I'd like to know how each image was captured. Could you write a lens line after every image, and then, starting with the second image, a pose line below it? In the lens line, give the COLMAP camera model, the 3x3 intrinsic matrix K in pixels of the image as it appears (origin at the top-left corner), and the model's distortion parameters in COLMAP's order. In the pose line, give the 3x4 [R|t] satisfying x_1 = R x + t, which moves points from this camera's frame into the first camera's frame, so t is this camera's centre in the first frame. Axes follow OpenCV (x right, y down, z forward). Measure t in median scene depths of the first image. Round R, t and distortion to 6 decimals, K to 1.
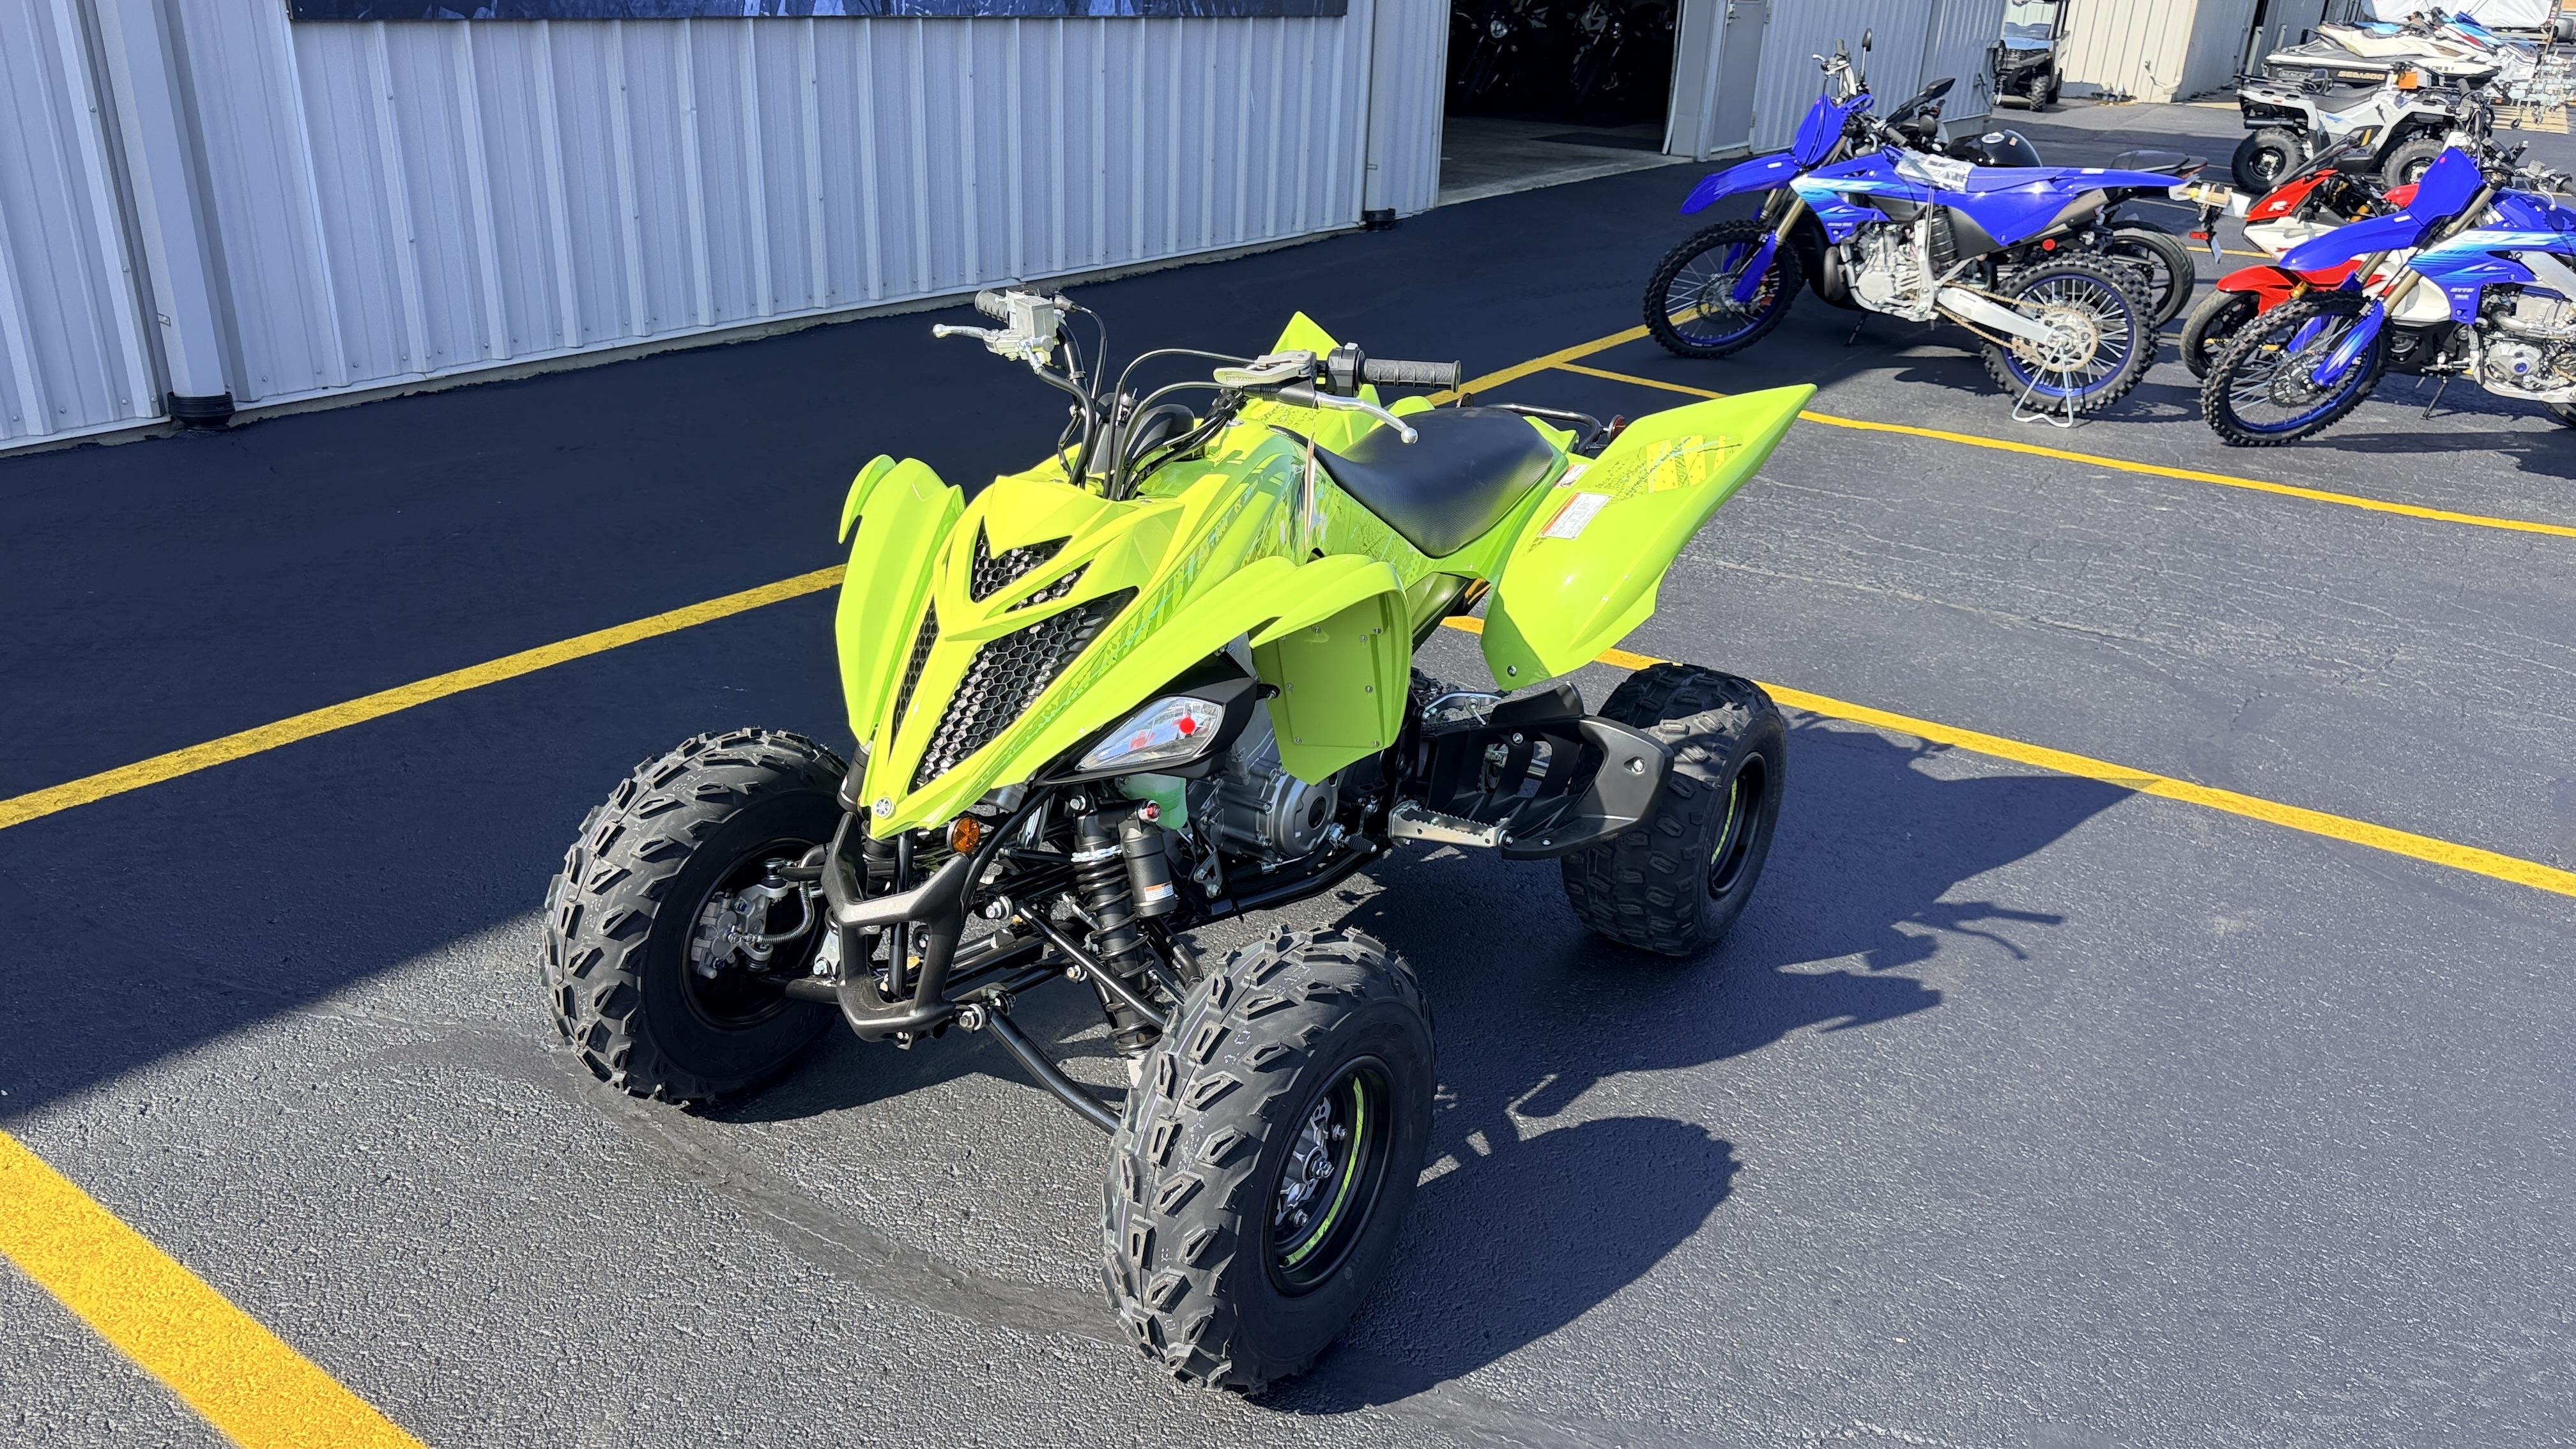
lens RADIAL K [[1895.1, 0, 1267.0], [0, 1895.1, 734.5], [0, 0, 1]] dist [0.069529, -0.078658]
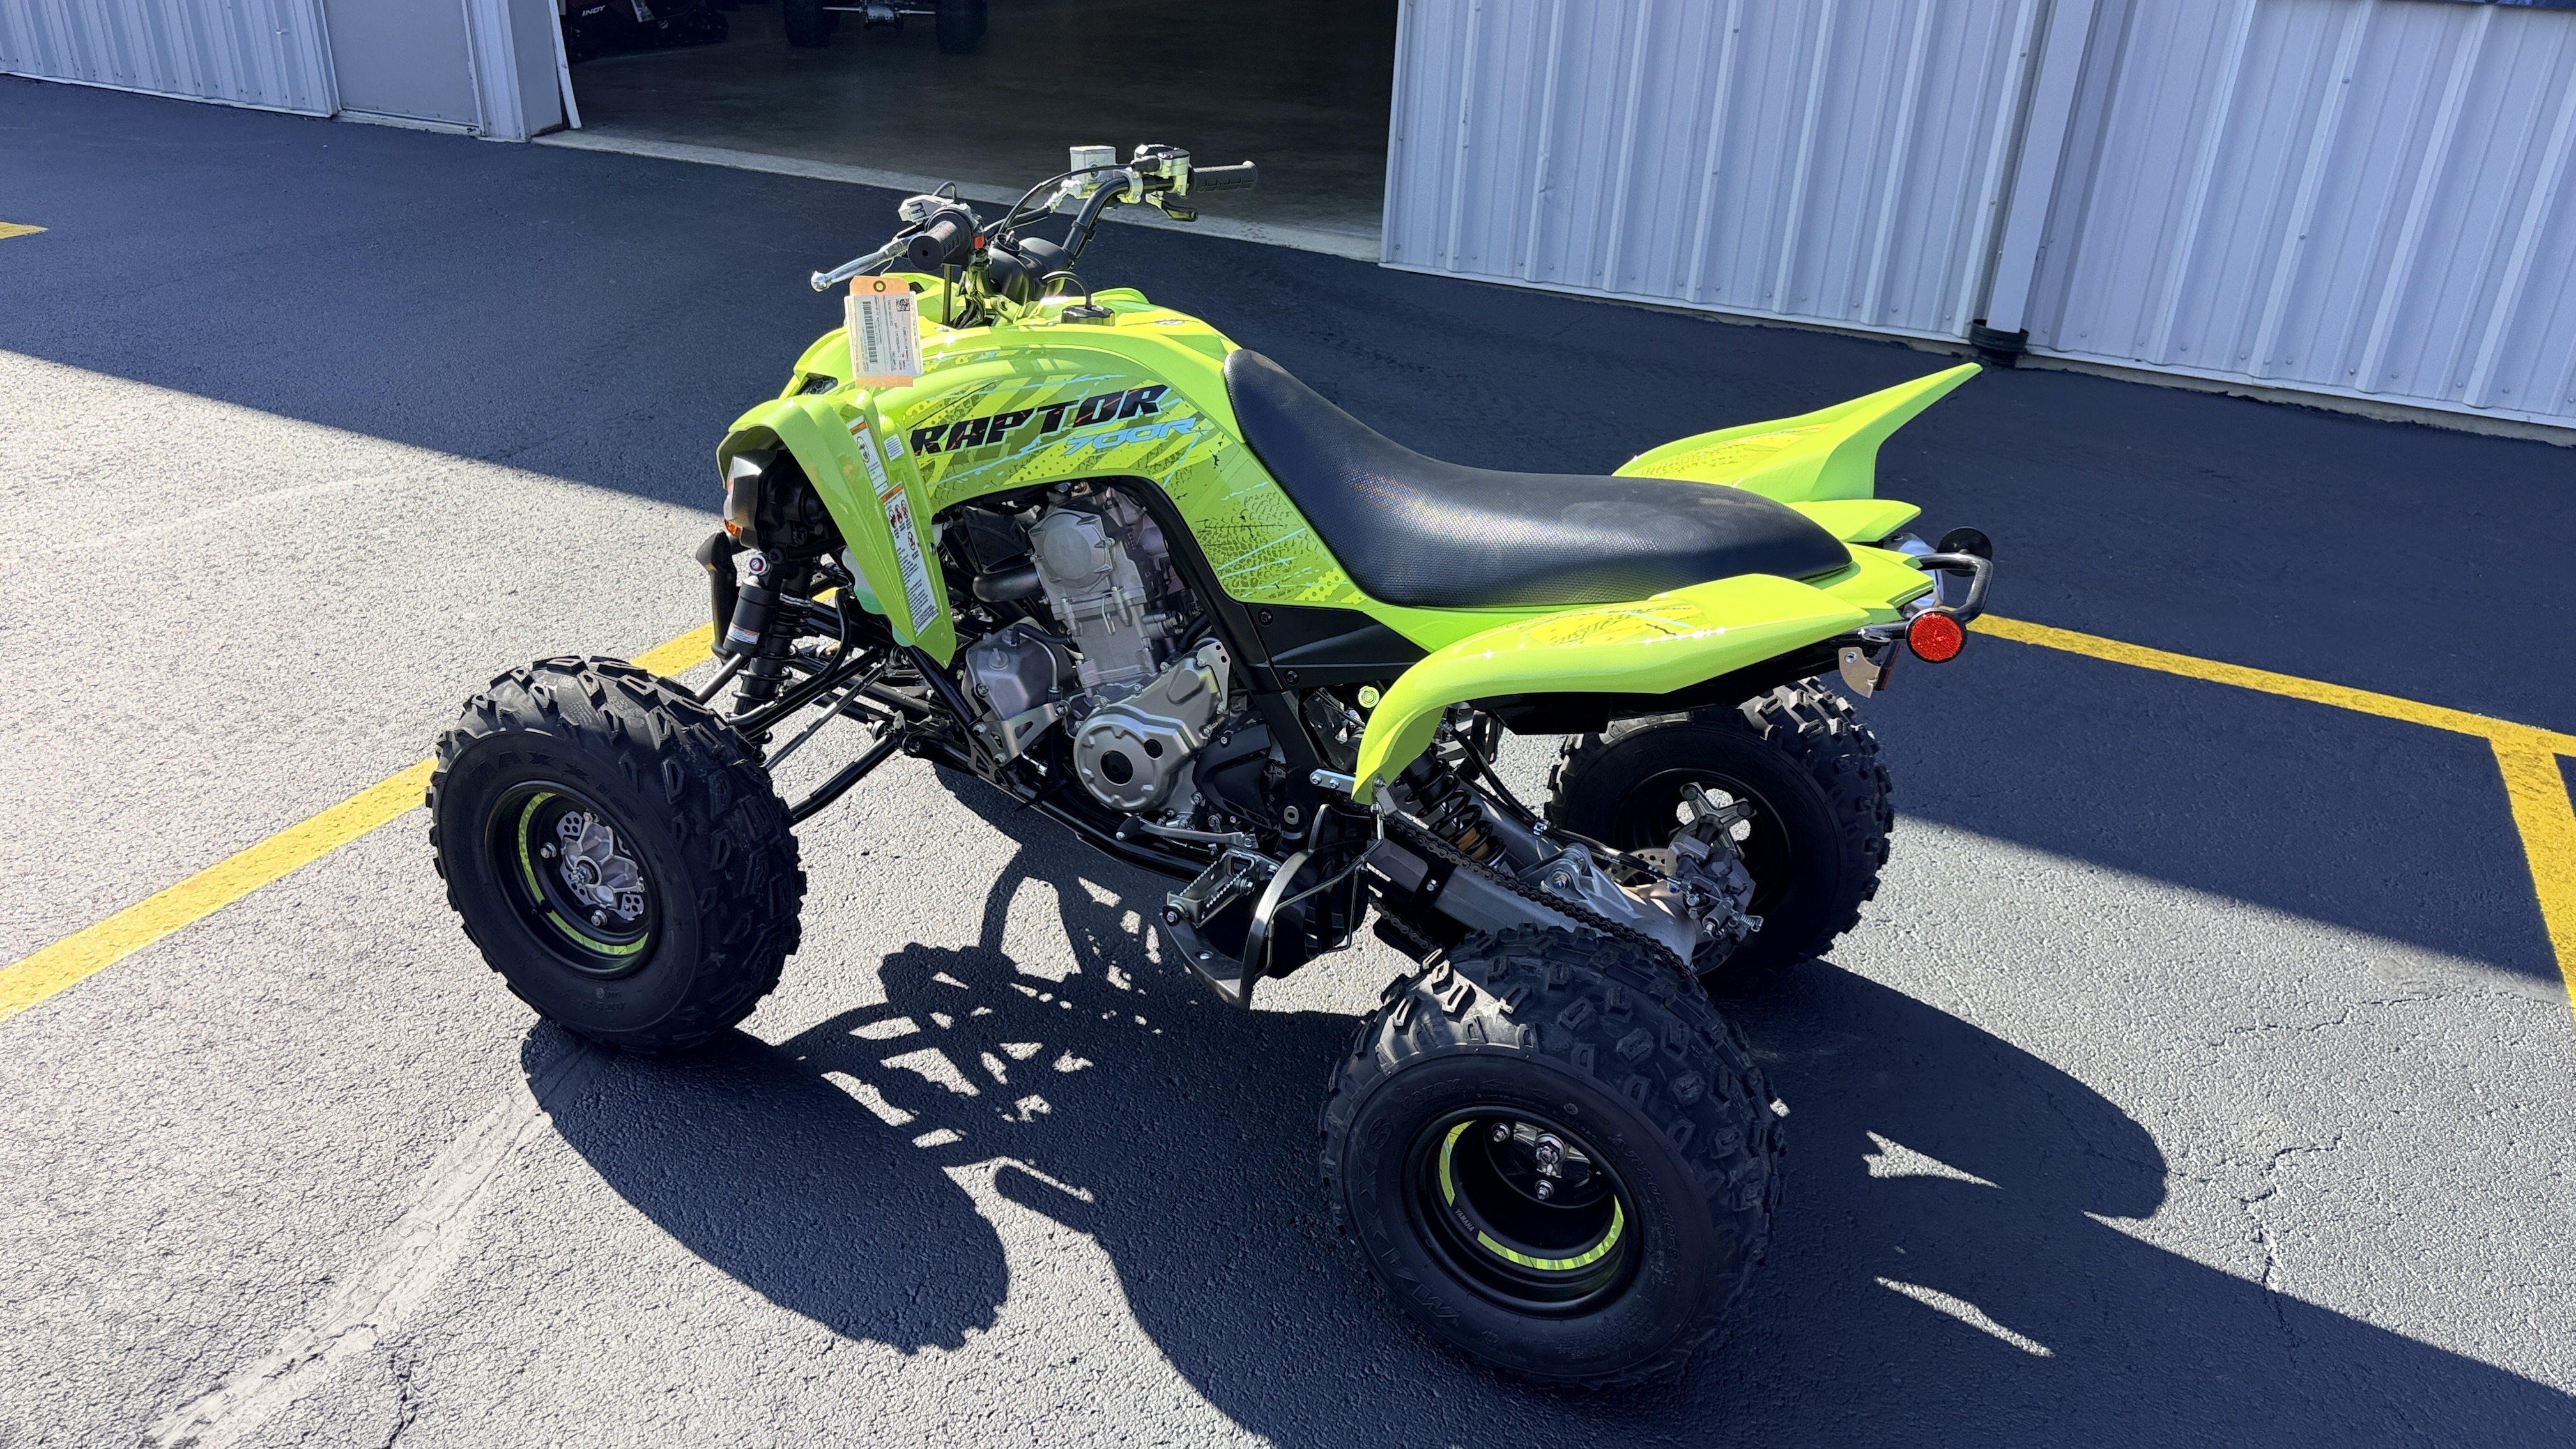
lens RADIAL K [[1895.1, 0, 1267.0], [0, 1895.1, 734.5], [0, 0, 1]] dist [0.069529, -0.078658]
pose [[0.168819, 0.405752, -0.898257, 0.397951], [-0.417085, 0.855130, 0.307884, -0.134670], [0.893051, 0.322673, 0.313595, 0.360617]]
